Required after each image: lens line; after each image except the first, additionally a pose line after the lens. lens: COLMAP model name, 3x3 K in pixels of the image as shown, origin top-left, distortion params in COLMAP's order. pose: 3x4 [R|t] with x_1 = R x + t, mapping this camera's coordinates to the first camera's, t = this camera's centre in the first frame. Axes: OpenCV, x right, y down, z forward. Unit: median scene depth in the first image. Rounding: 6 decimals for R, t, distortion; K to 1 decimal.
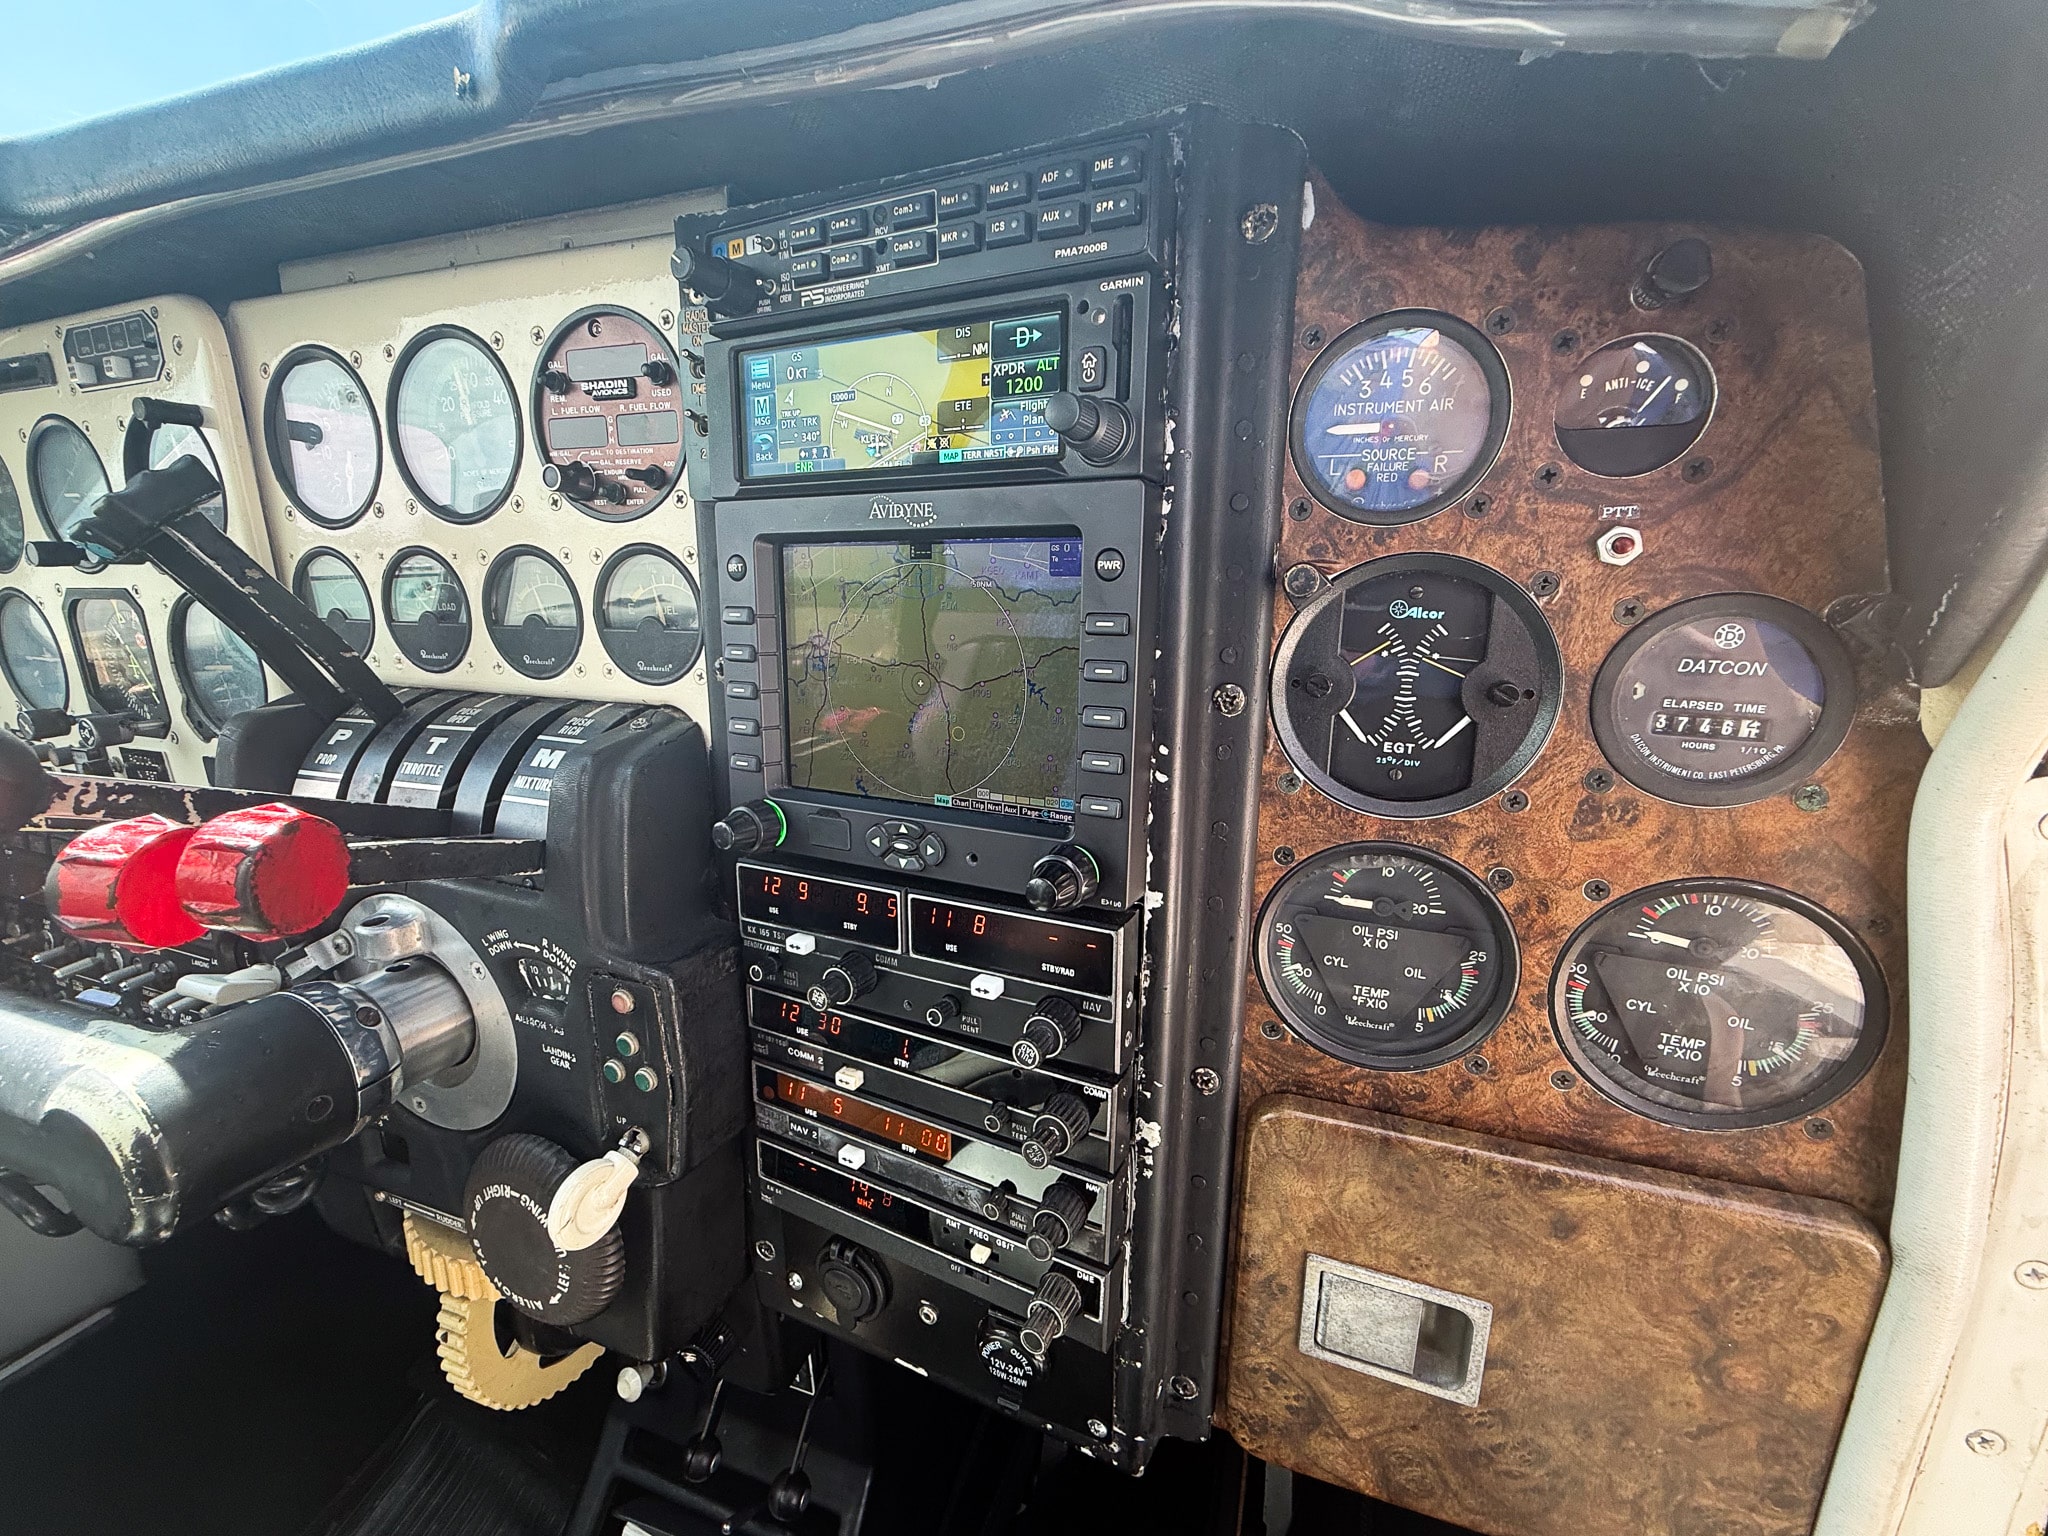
lens RADIAL K [[847.1, 0, 1014.8], [0, 847.1, 770.0], [0, 0, 1]] dist [0.000880, 0.000028]
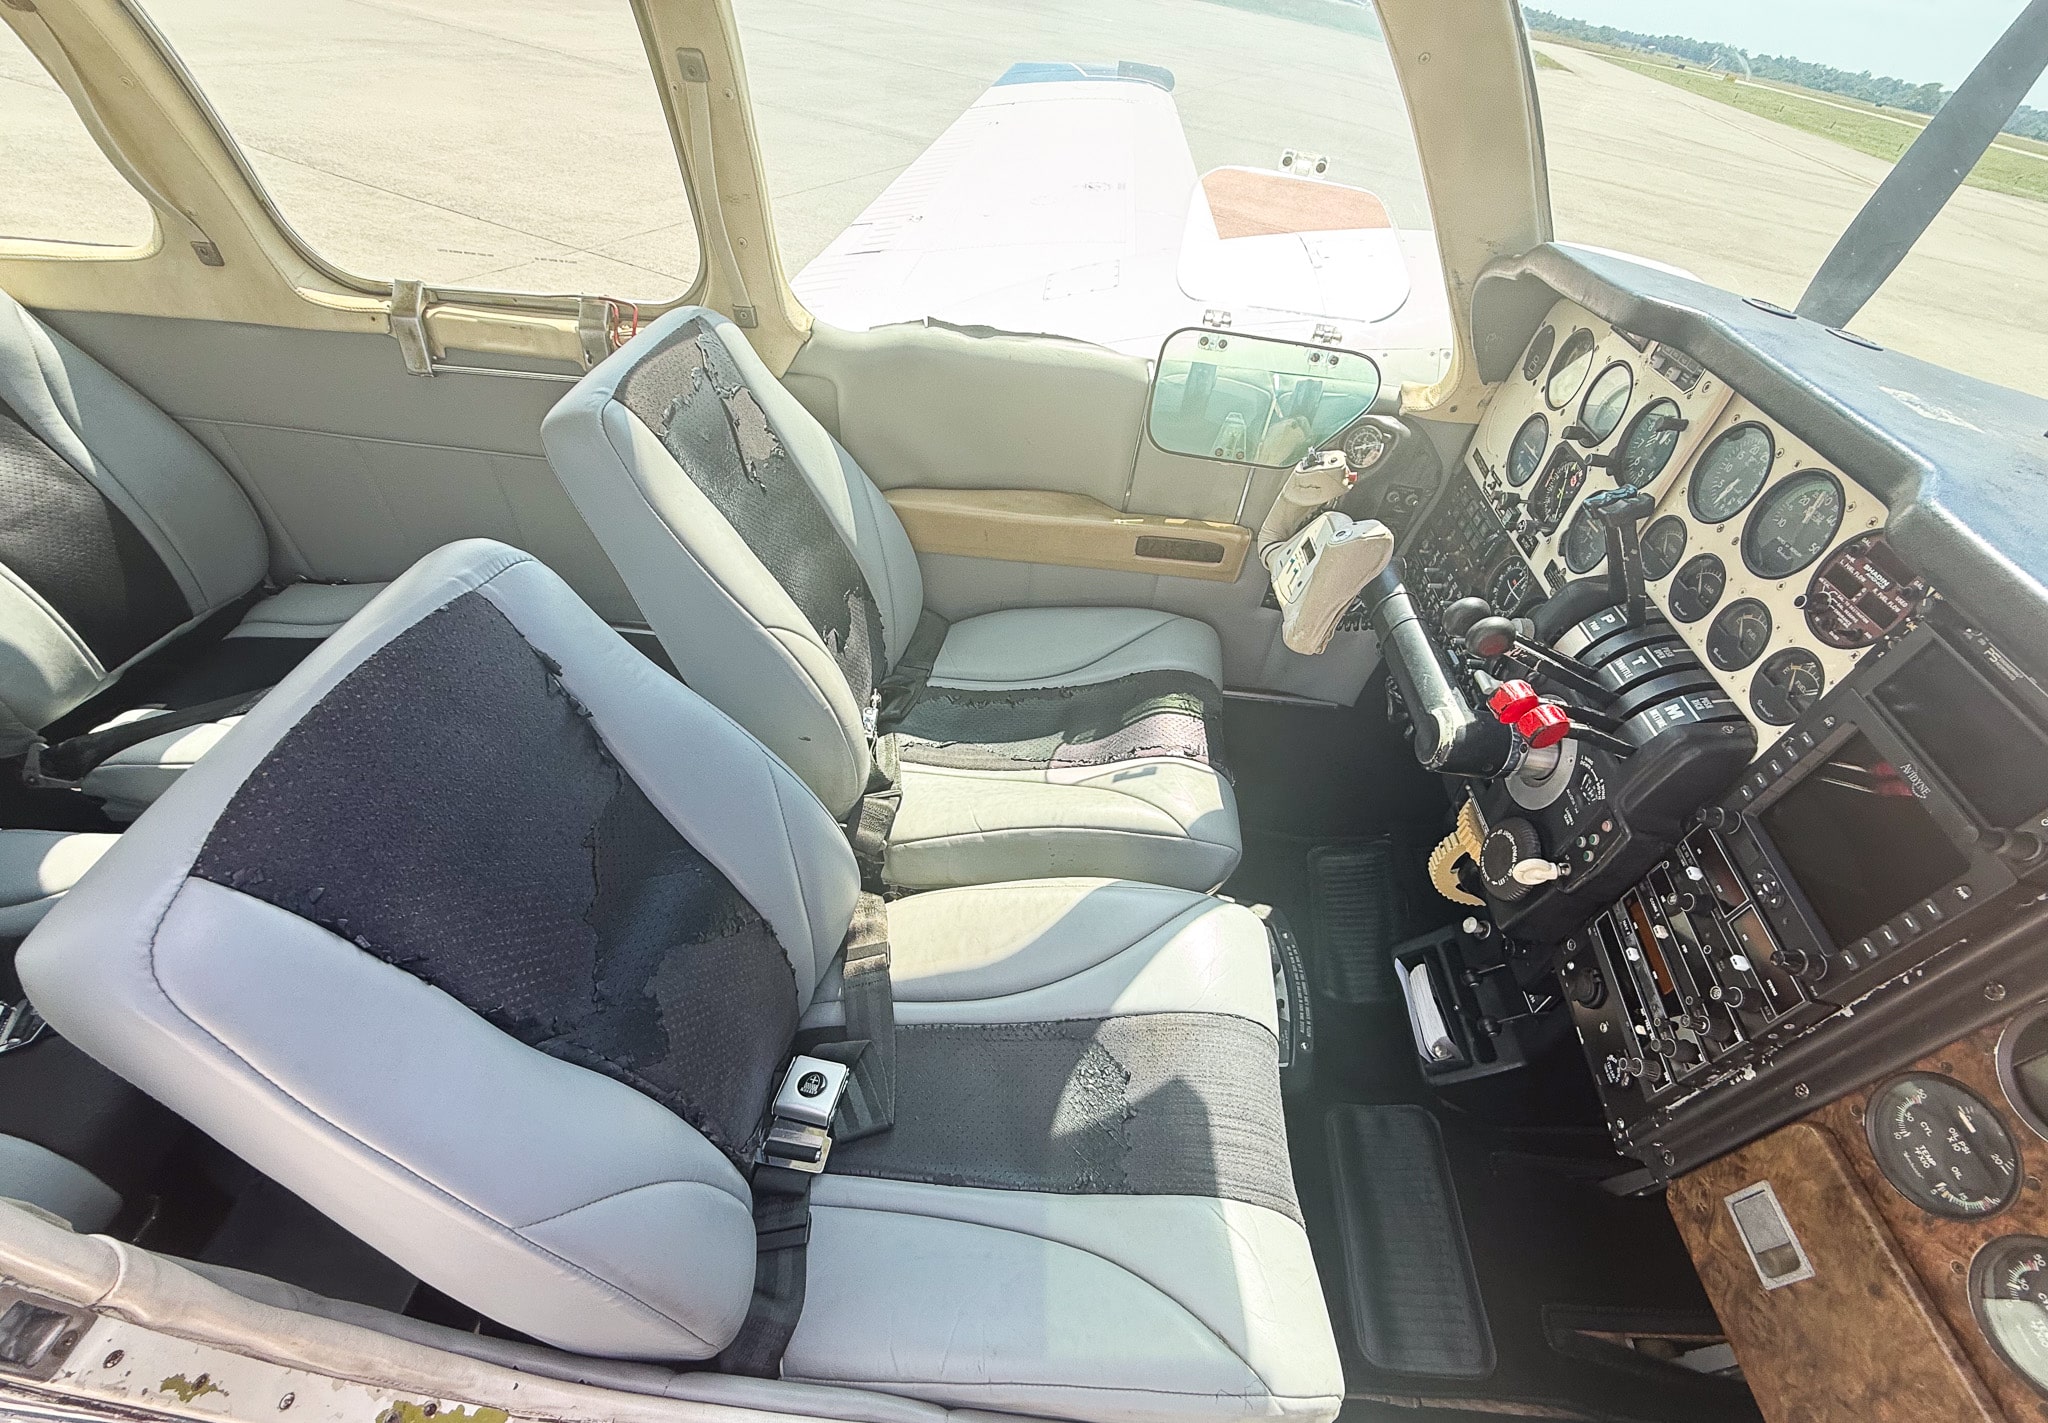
lens RADIAL K [[812.4, 0, 1018.9], [0, 812.4, 767.3], [0, 0, 1]] dist [-0.000075, 0.000070]
pose [[0.272298, 0.706737, -0.652975, 0.407195], [-0.301154, 0.707120, 0.639755, -0.749857], [0.913871, 0.022442, 0.405384, -1.302681]]
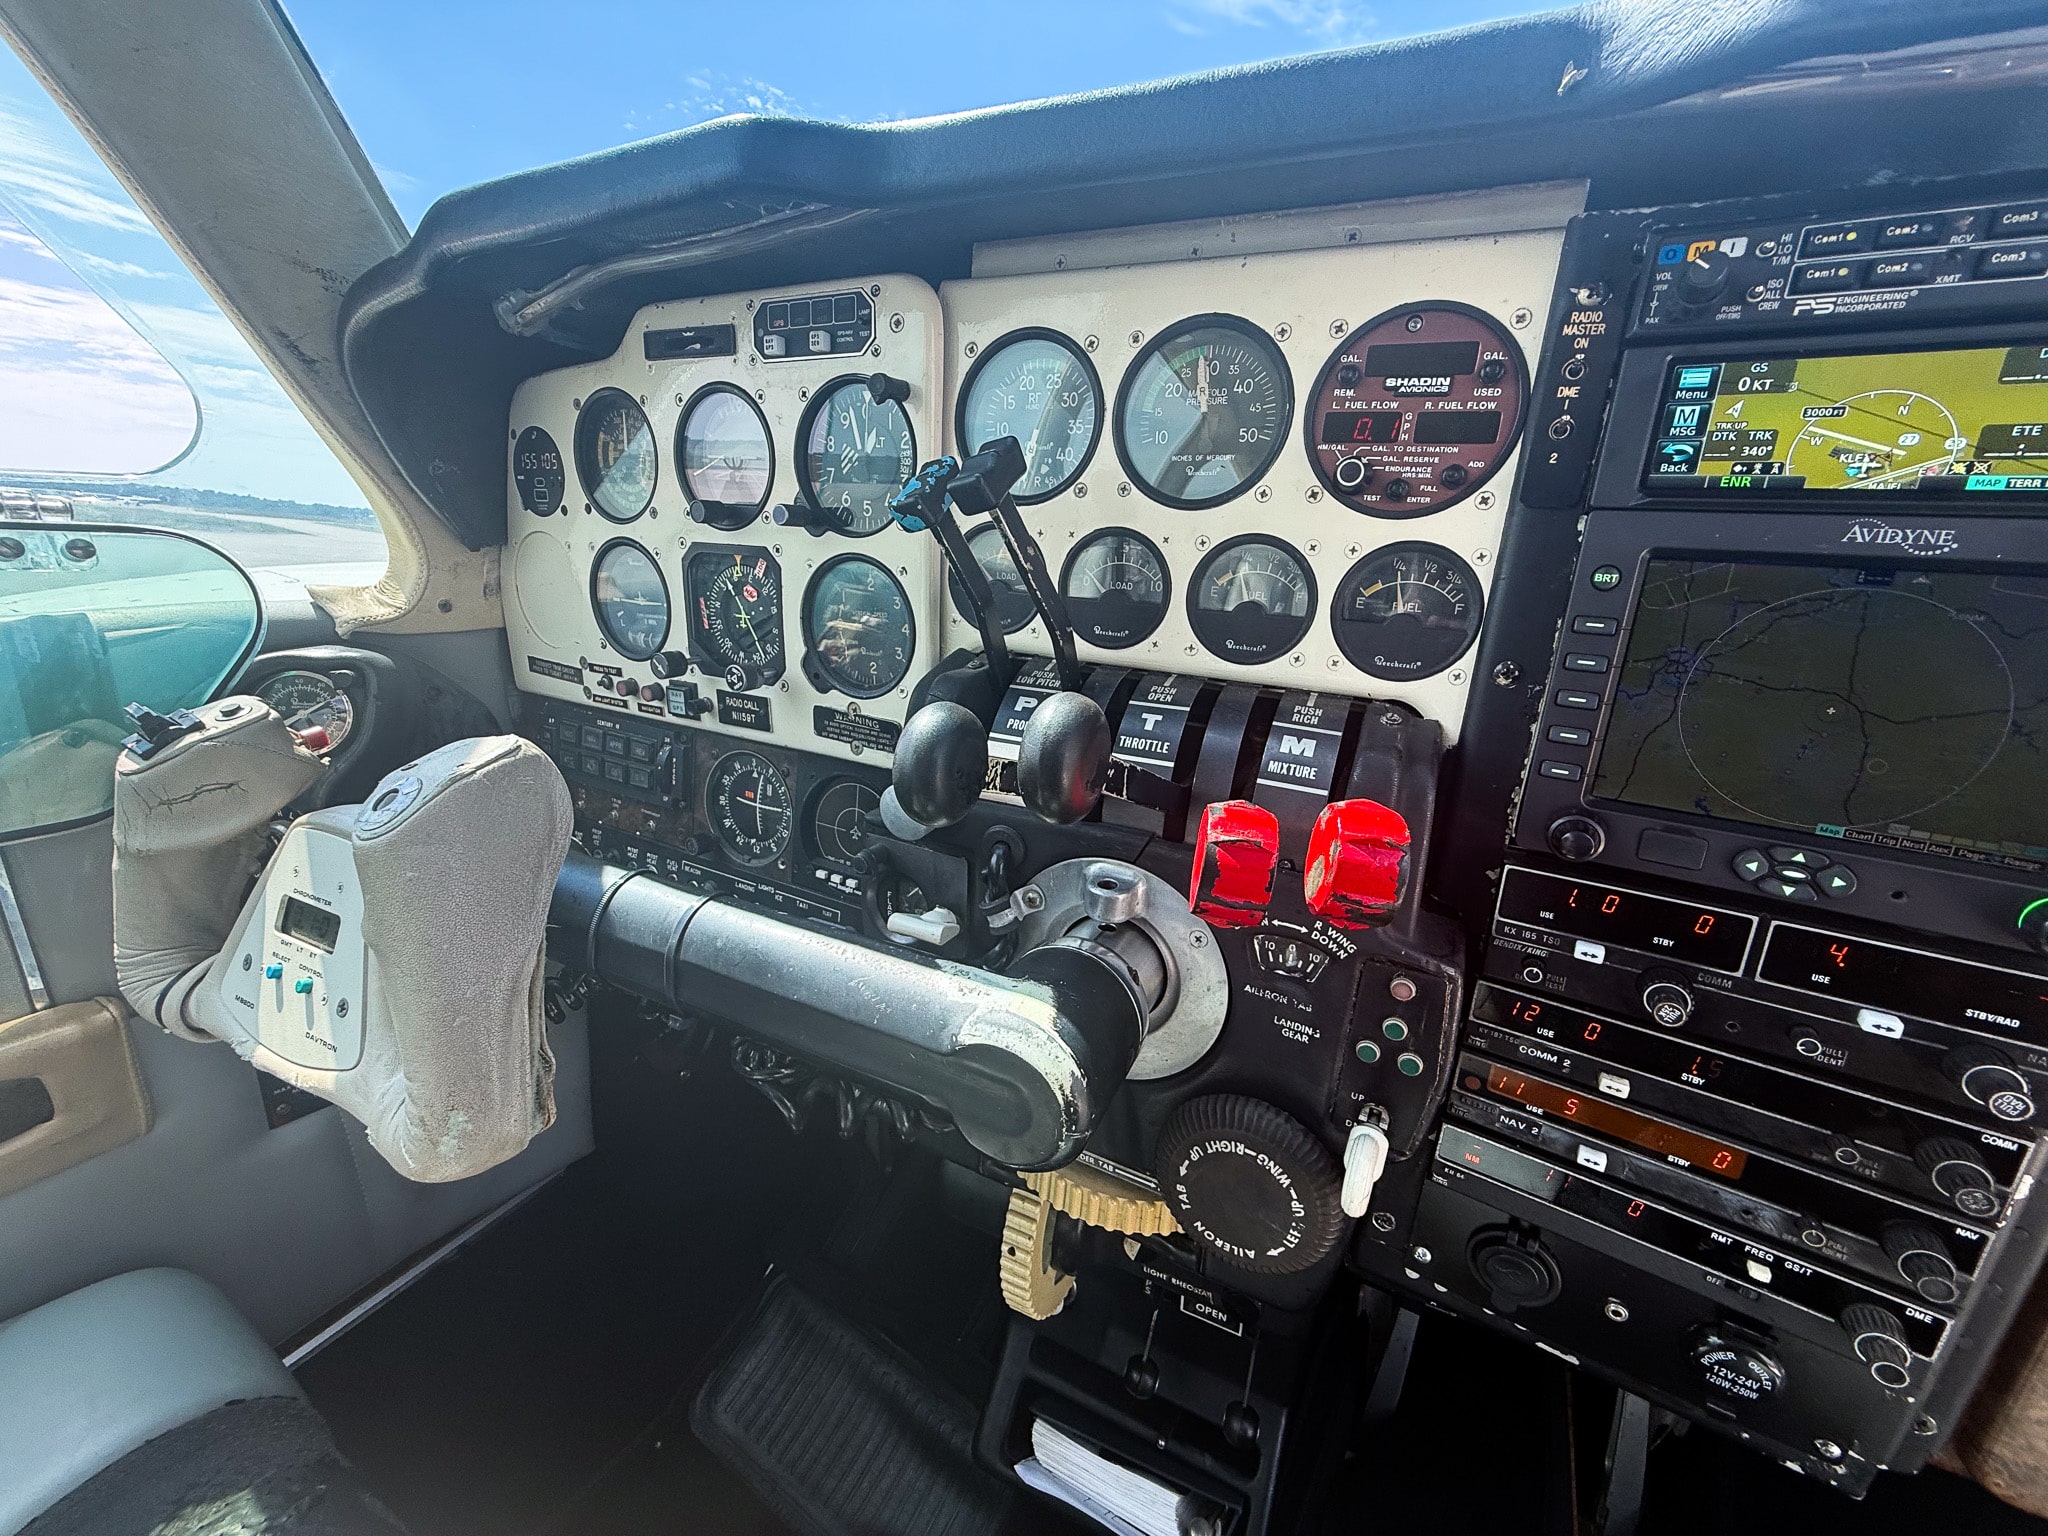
lens RADIAL K [[813.3, 0, 1016.6], [0, 813.3, 770.4], [0, 0, 1]] dist [0.000667, -0.000060]
pose [[0.992378, 0.079825, -0.093882, -0.880794], [-0.074970, 0.995714, 0.054154, -0.013226], [0.097802, -0.046703, 0.994109, -0.027552]]
